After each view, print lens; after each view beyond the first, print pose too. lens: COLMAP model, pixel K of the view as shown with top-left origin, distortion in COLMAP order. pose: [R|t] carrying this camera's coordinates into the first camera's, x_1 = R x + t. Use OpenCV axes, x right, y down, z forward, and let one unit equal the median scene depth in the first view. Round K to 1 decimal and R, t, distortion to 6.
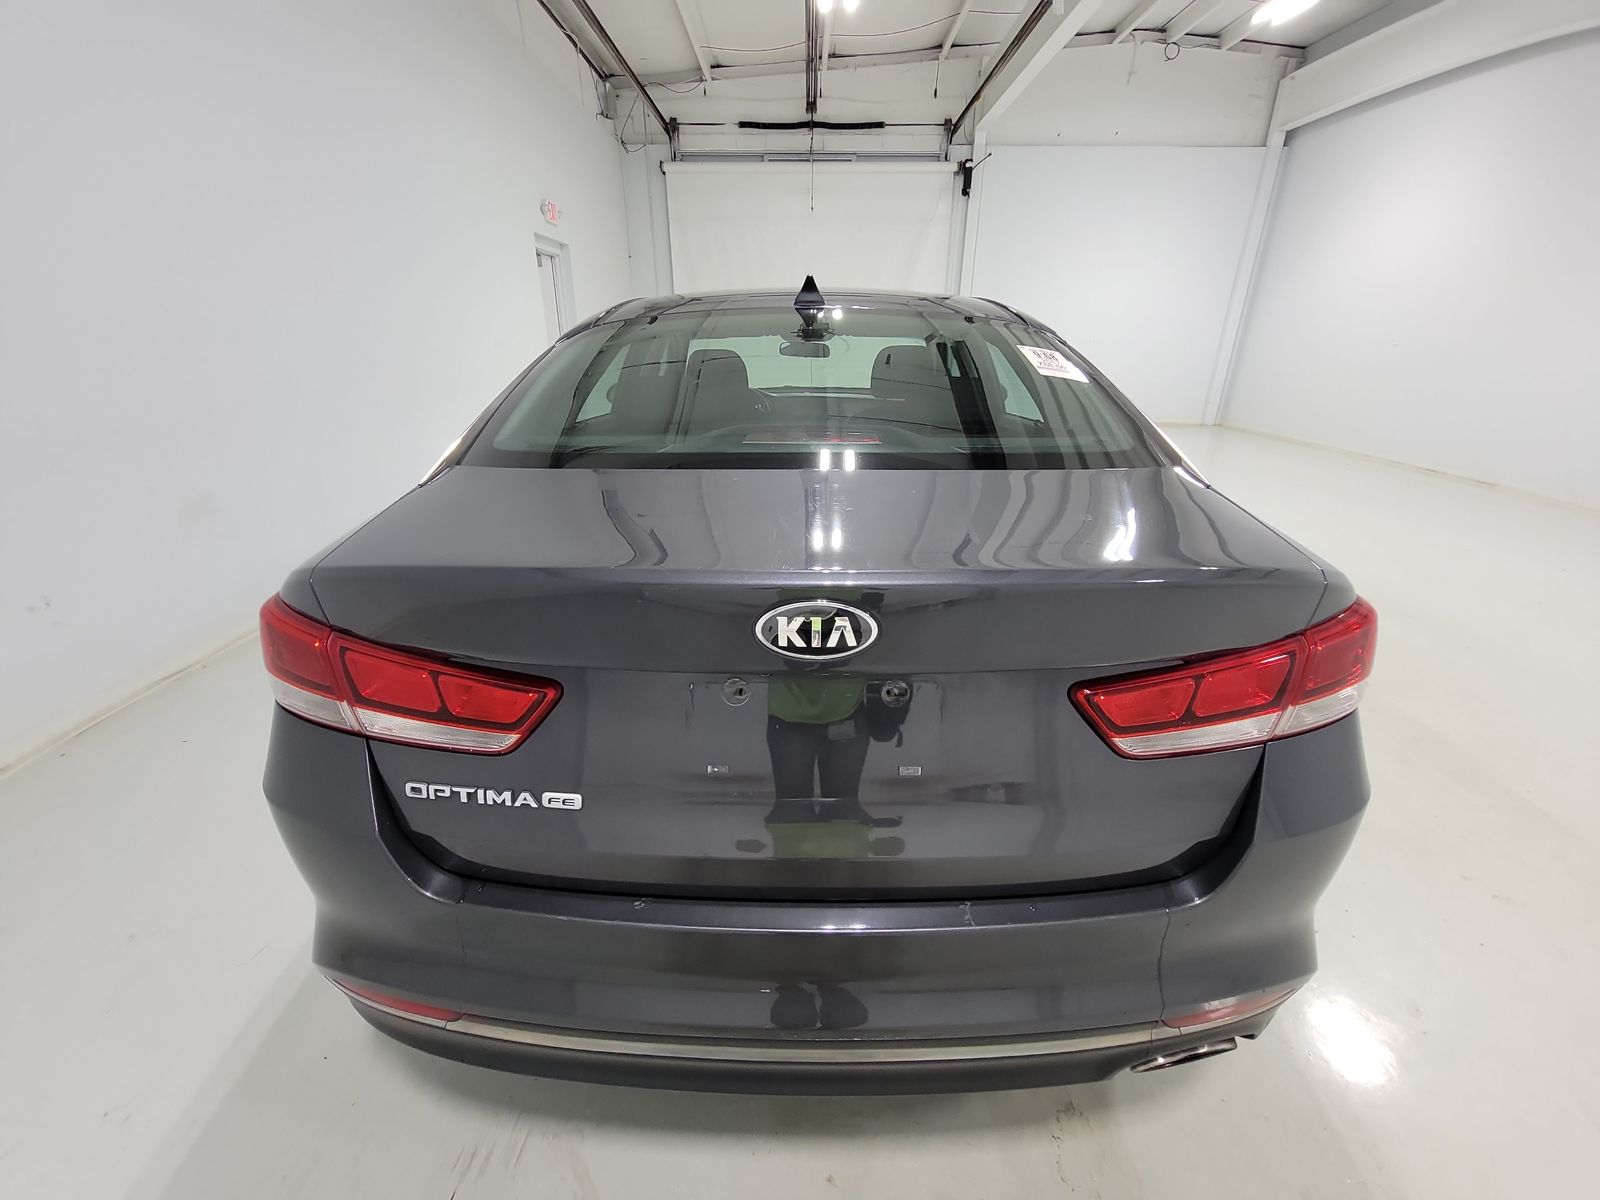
lens RADIAL K [[649.8, 0, 794.6], [0, 649.8, 602.6], [0, 0, 1]] dist [-0.010162, -0.000310]
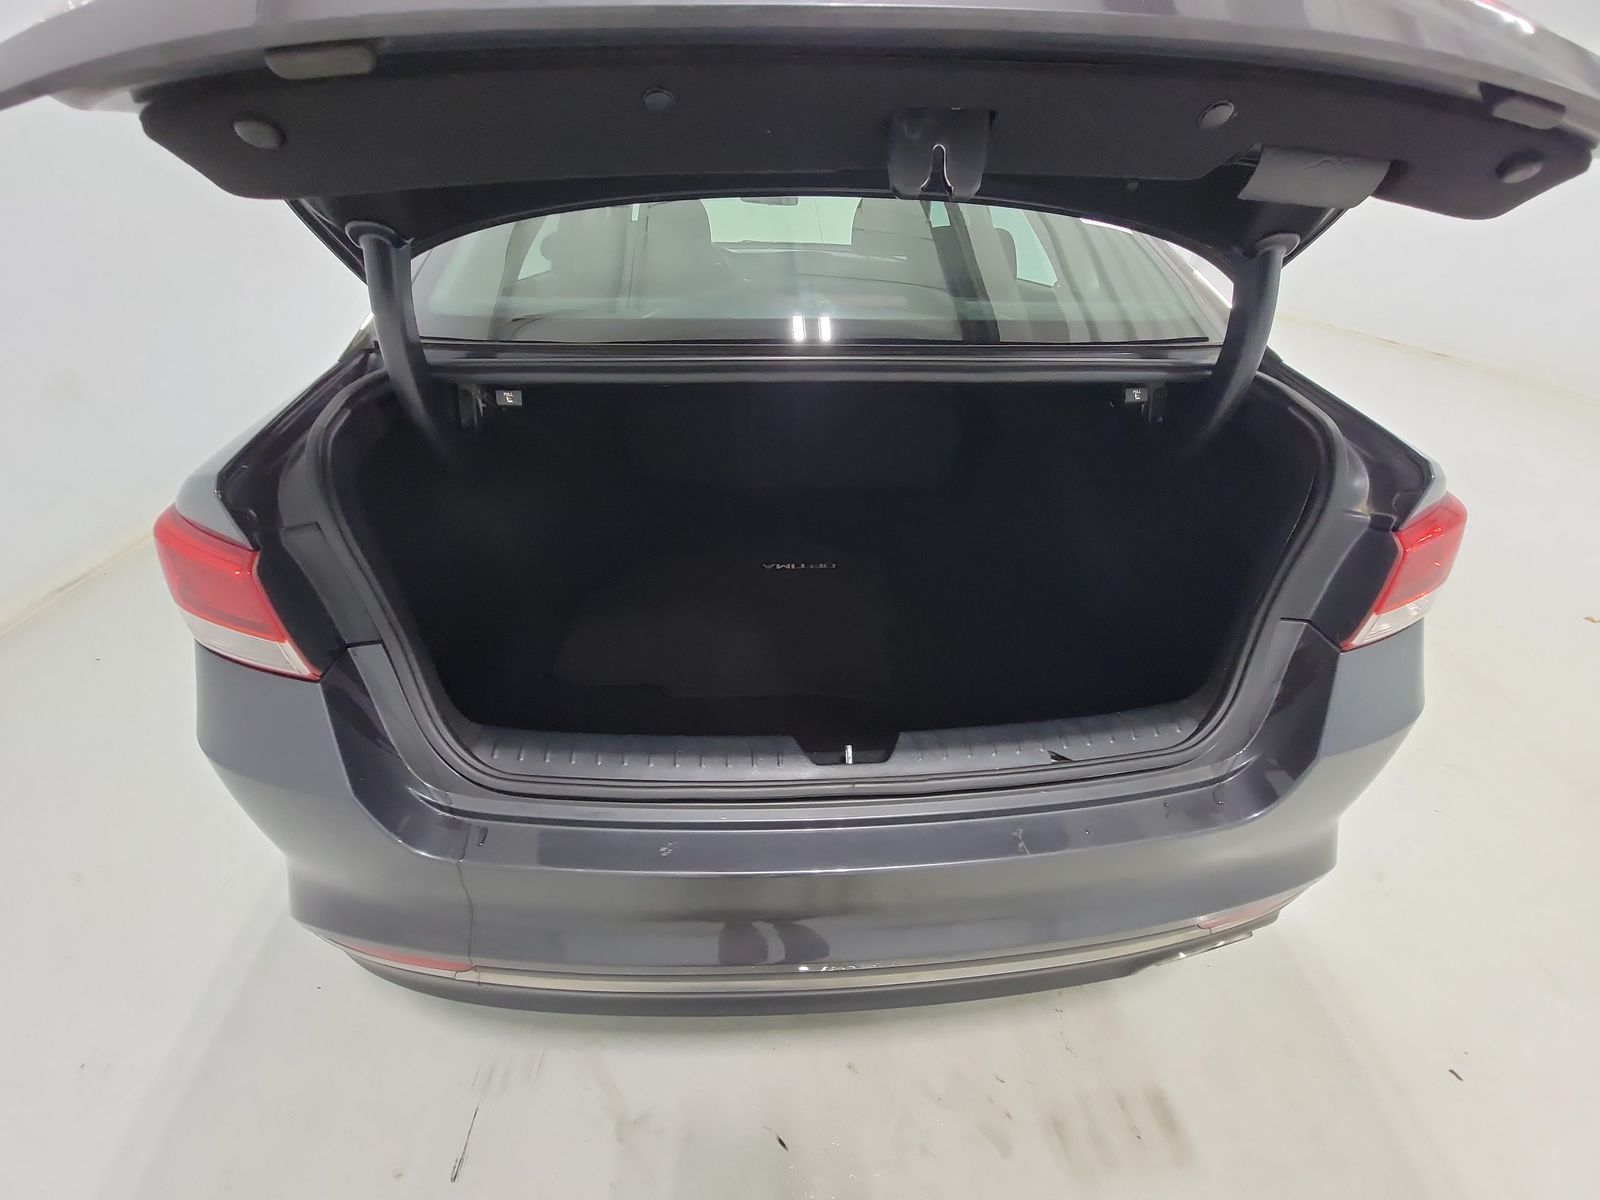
lens RADIAL K [[649.8, 0, 794.6], [0, 649.8, 602.6], [0, 0, 1]] dist [-0.010162, -0.000310]
pose [[0.996885, -0.028298, 0.073619, -0.088162], [0.014255, 0.982691, 0.184702, -0.028305], [-0.077571, -0.183077, 0.980033, 0.124468]]
